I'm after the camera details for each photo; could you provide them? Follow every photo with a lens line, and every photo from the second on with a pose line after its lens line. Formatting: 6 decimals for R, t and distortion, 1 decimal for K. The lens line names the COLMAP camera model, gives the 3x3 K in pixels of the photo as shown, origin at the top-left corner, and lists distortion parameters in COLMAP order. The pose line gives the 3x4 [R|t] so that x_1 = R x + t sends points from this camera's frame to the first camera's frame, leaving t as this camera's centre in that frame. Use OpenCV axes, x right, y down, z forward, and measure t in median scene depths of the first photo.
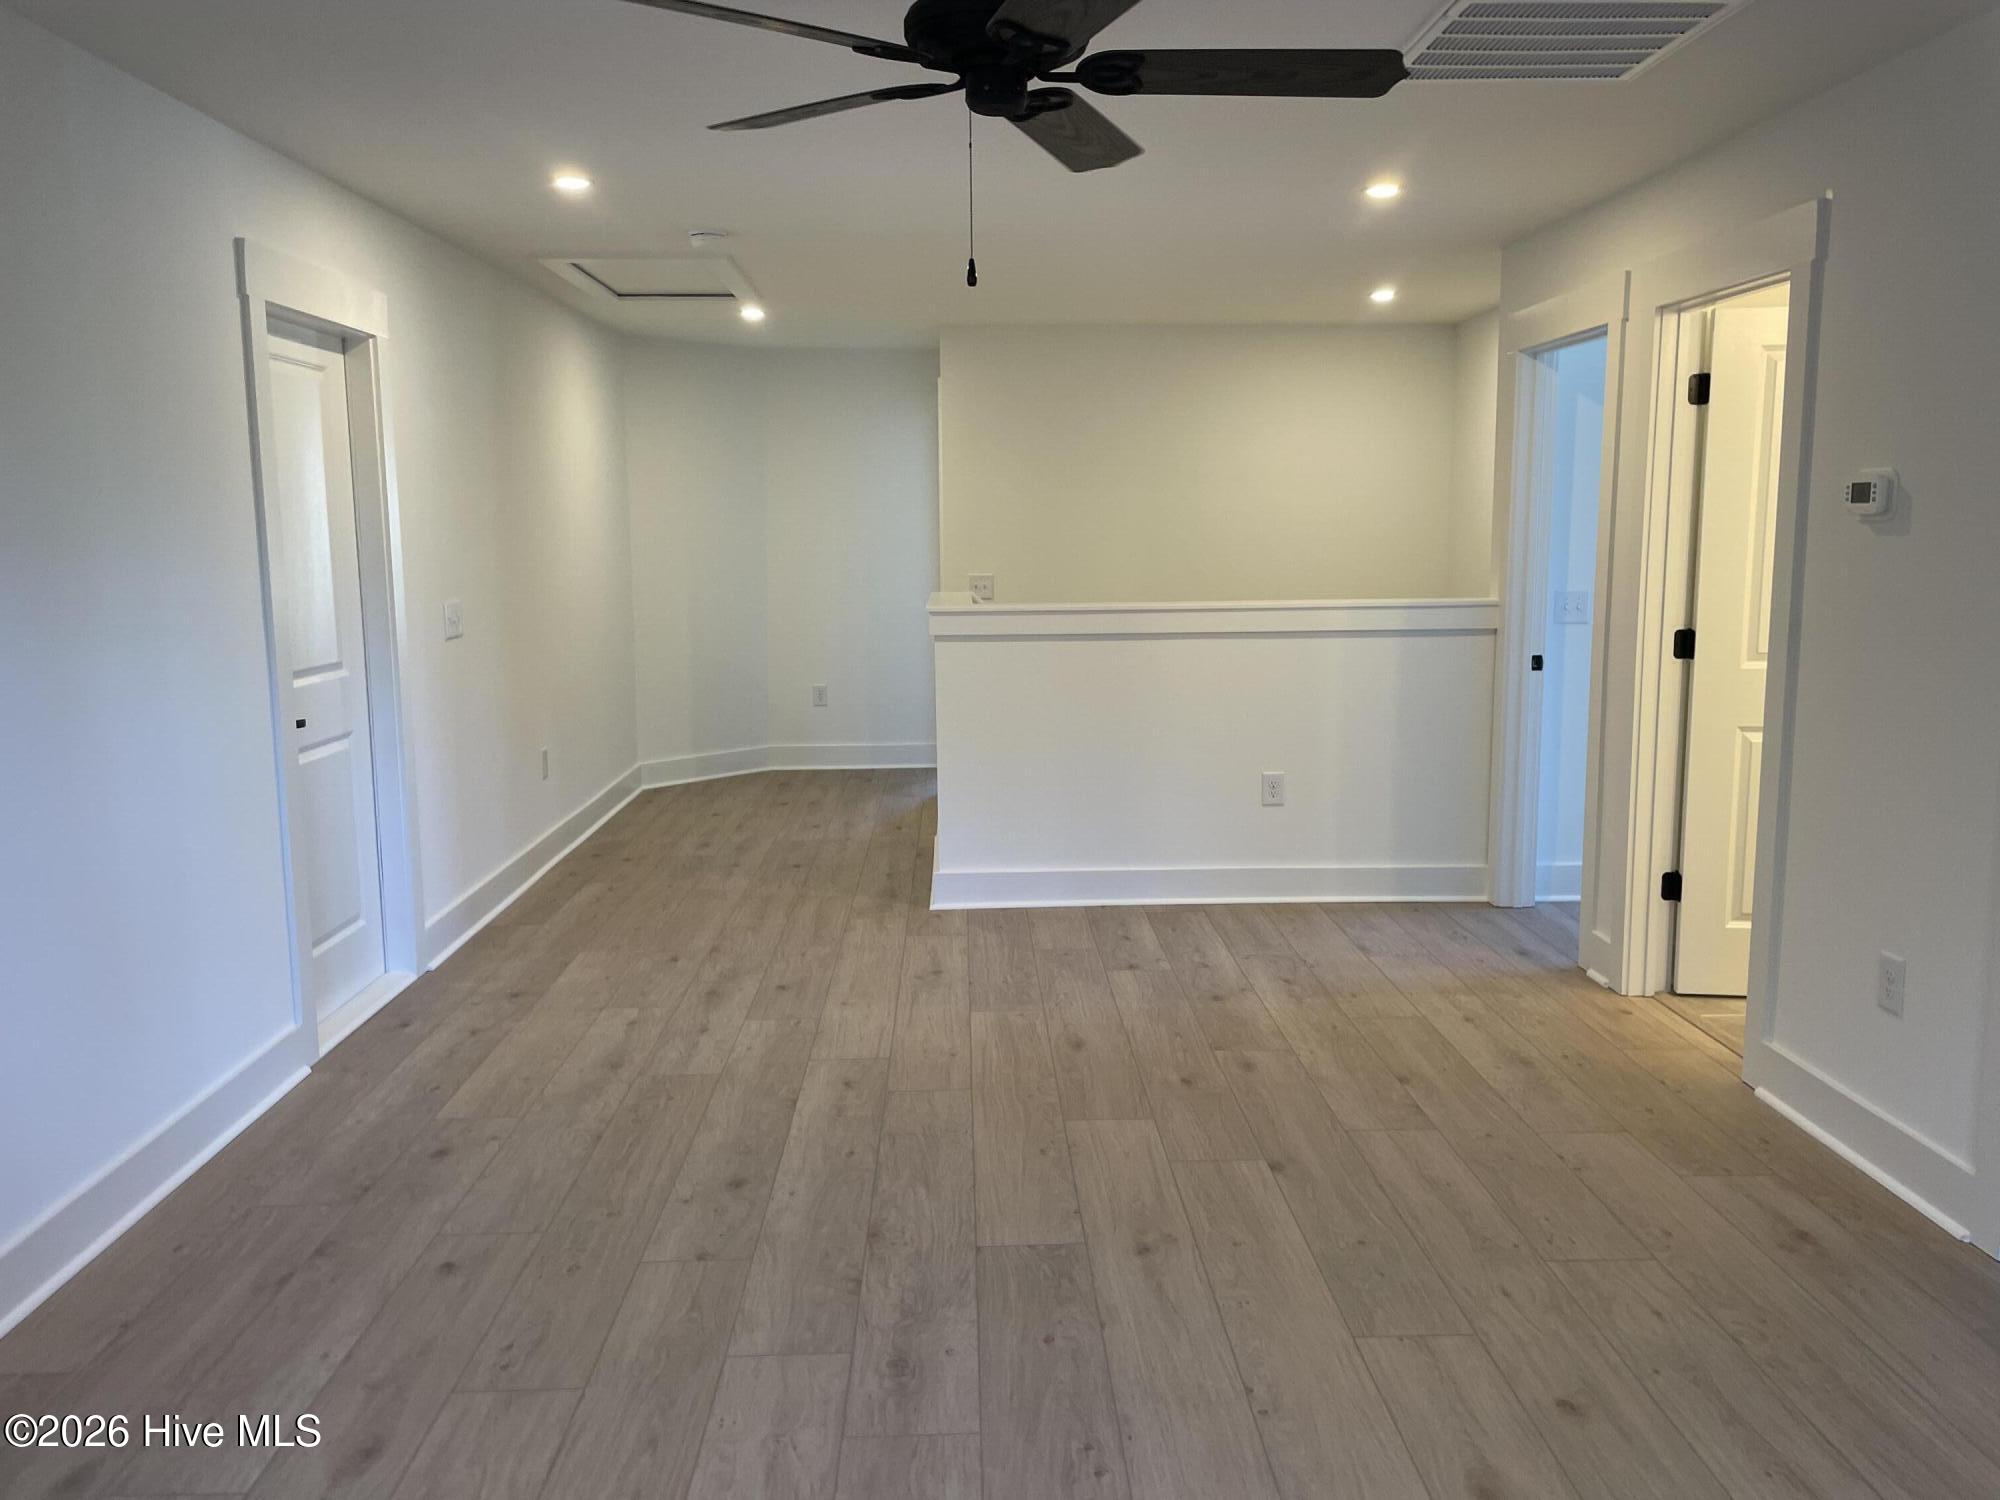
lens RADIAL K [[1504.7, 0, 1001.0], [0, 1504.7, 747.5], [0, 0, 1]] dist [-0.010846, -0.012539]
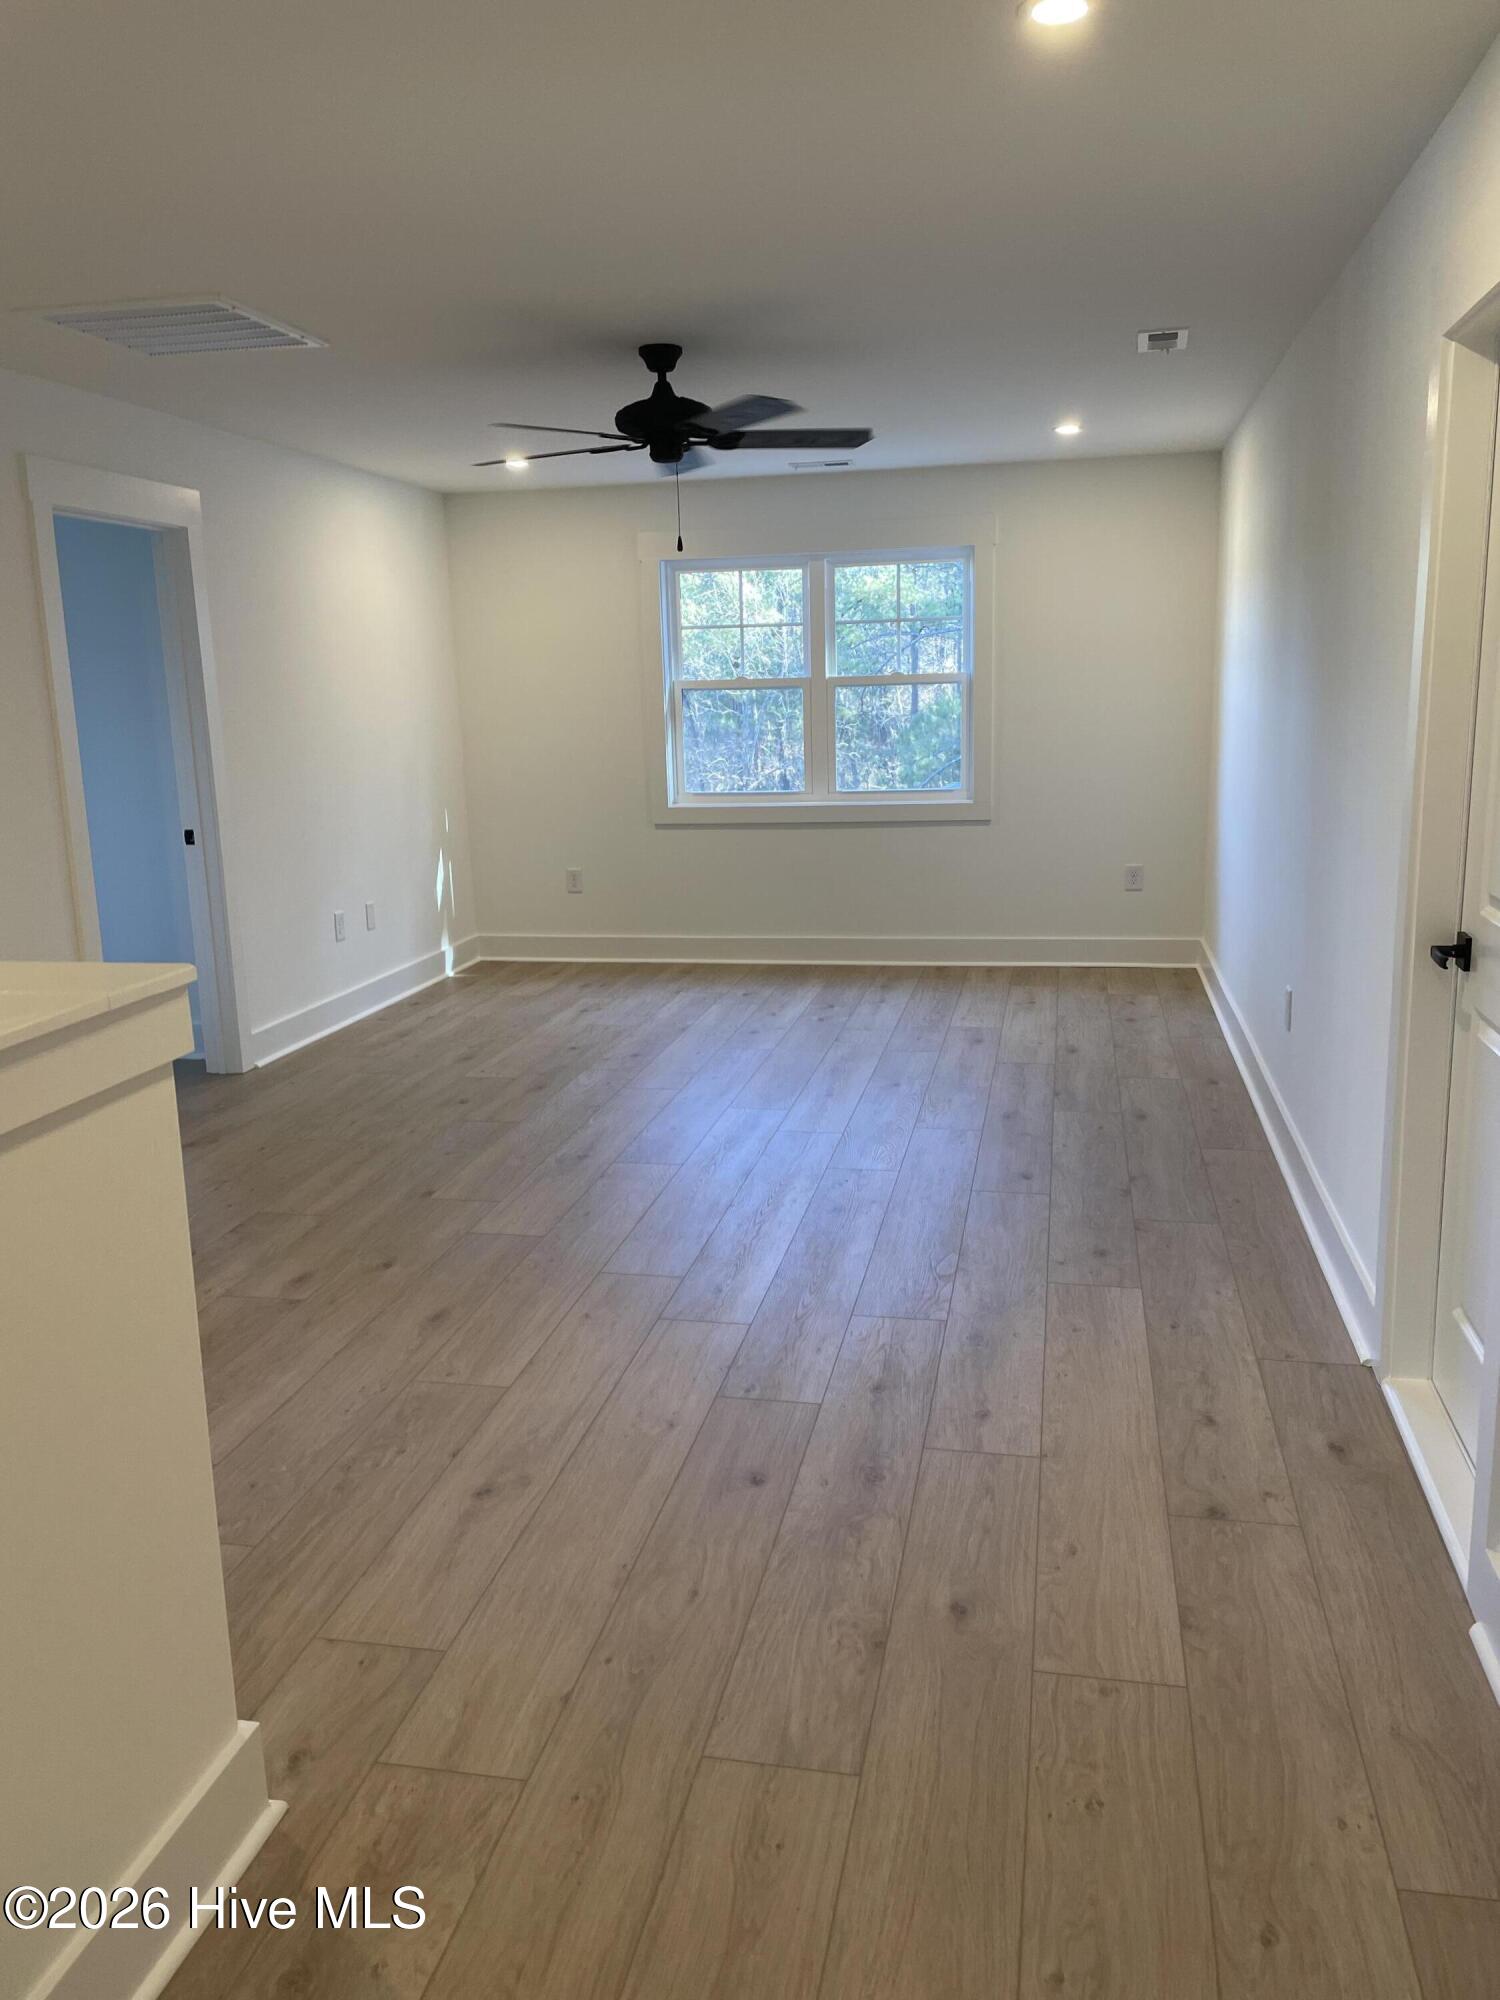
lens RADIAL K [[1504.7, 0, 750.9], [0, 1504.7, 996.4], [0, 0, 1]] dist [-0.010846, -0.012539]
pose [[-0.972523, -0.019943, 0.231952, -0.326220], [0.062427, 0.937497, 0.342348, -0.260907], [-0.224282, 0.347422, -0.910492, 1.734208]]
